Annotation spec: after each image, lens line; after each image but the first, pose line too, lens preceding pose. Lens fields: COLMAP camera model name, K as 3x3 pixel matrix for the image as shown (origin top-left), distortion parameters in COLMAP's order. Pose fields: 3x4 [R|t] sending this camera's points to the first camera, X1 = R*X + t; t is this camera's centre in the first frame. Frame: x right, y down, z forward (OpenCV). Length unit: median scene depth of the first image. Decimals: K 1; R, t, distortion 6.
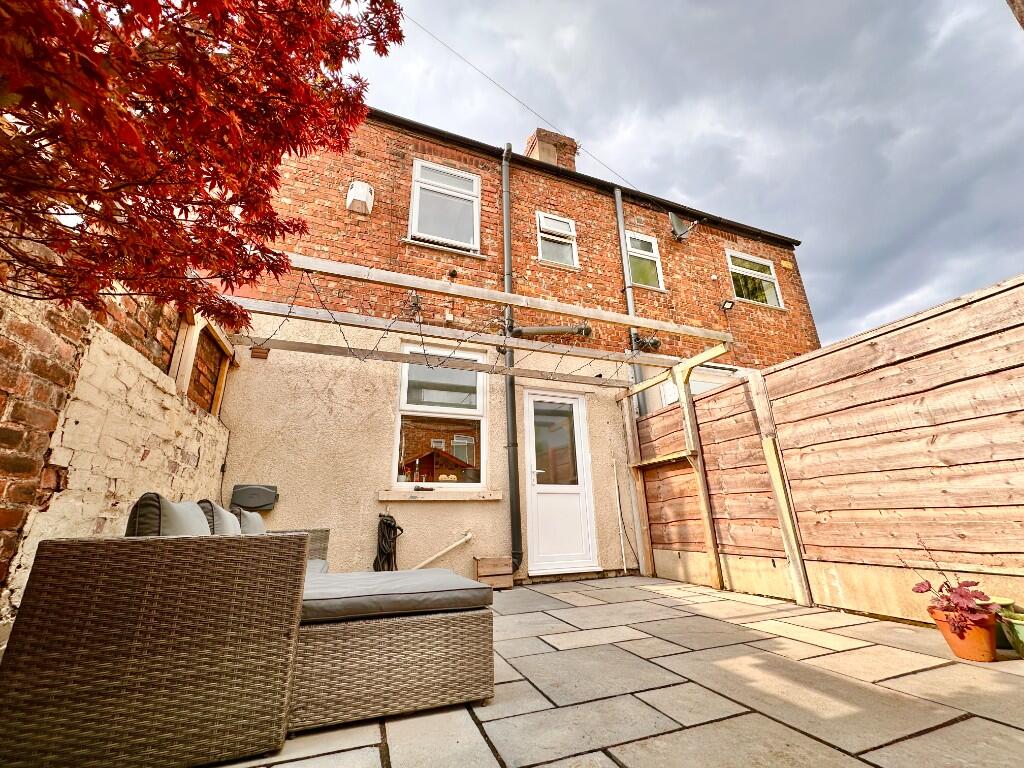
lens RADIAL K [[415.9, 0, 512.0], [0, 415.9, 384.0], [0, 0, 1]] dist [-0.002270, -0.000120]
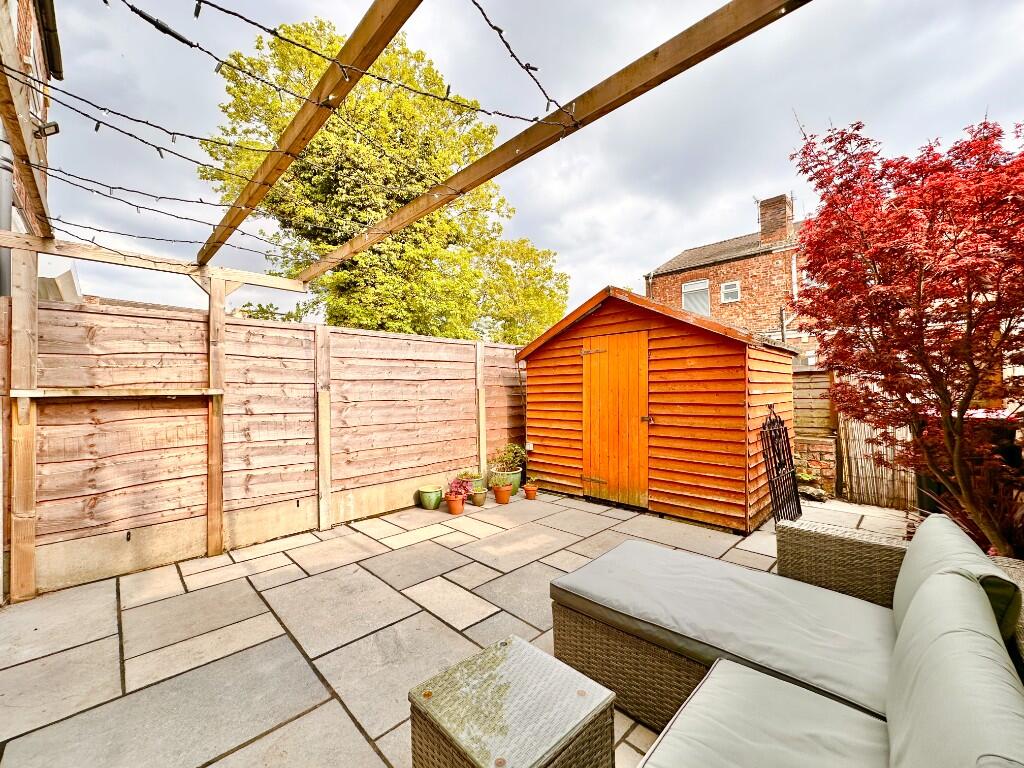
lens RADIAL K [[415.9, 0, 512.0], [0, 415.9, 384.0], [0, 0, 1]] dist [-0.002270, -0.000120]
pose [[-0.406304, 0.039182, 0.912898, -1.090959], [-0.257008, 0.953845, -0.155326, 0.301418], [-0.876849, -0.297732, -0.377481, 1.897067]]
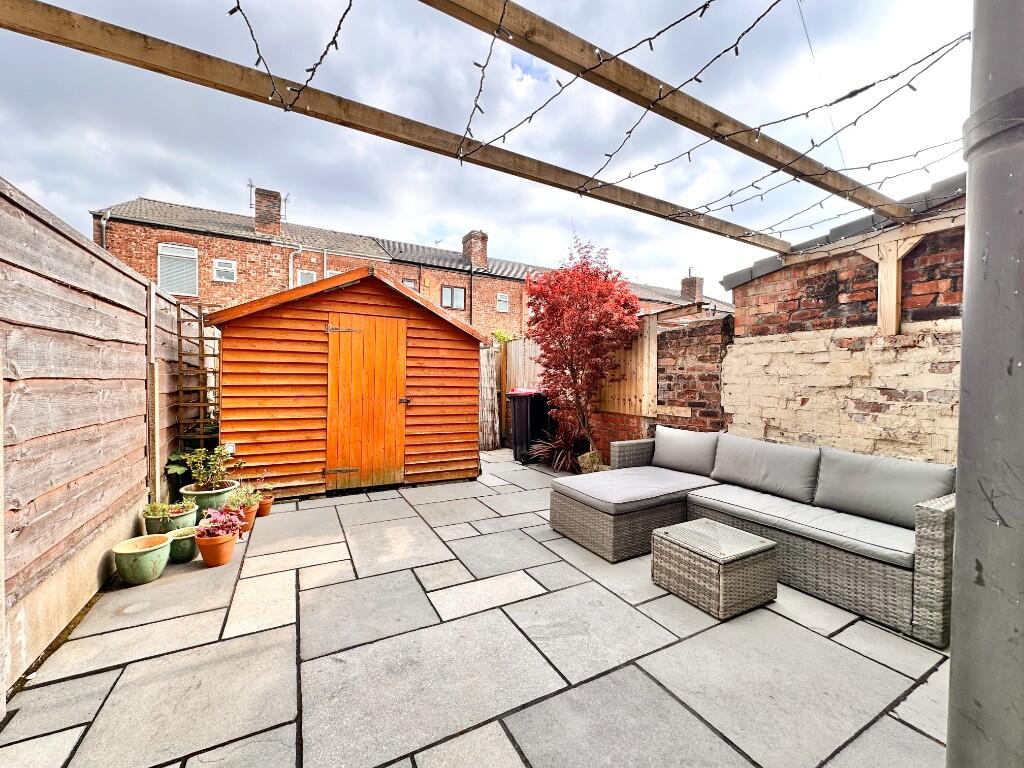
lens RADIAL K [[415.9, 0, 512.0], [0, 415.9, 384.0], [0, 0, 1]] dist [-0.002270, -0.000120]
pose [[-0.988037, 0.006942, -0.154061, 0.400998], [0.051804, 0.955877, -0.289164, 0.584492], [0.145256, -0.293686, -0.944801, 2.758294]]
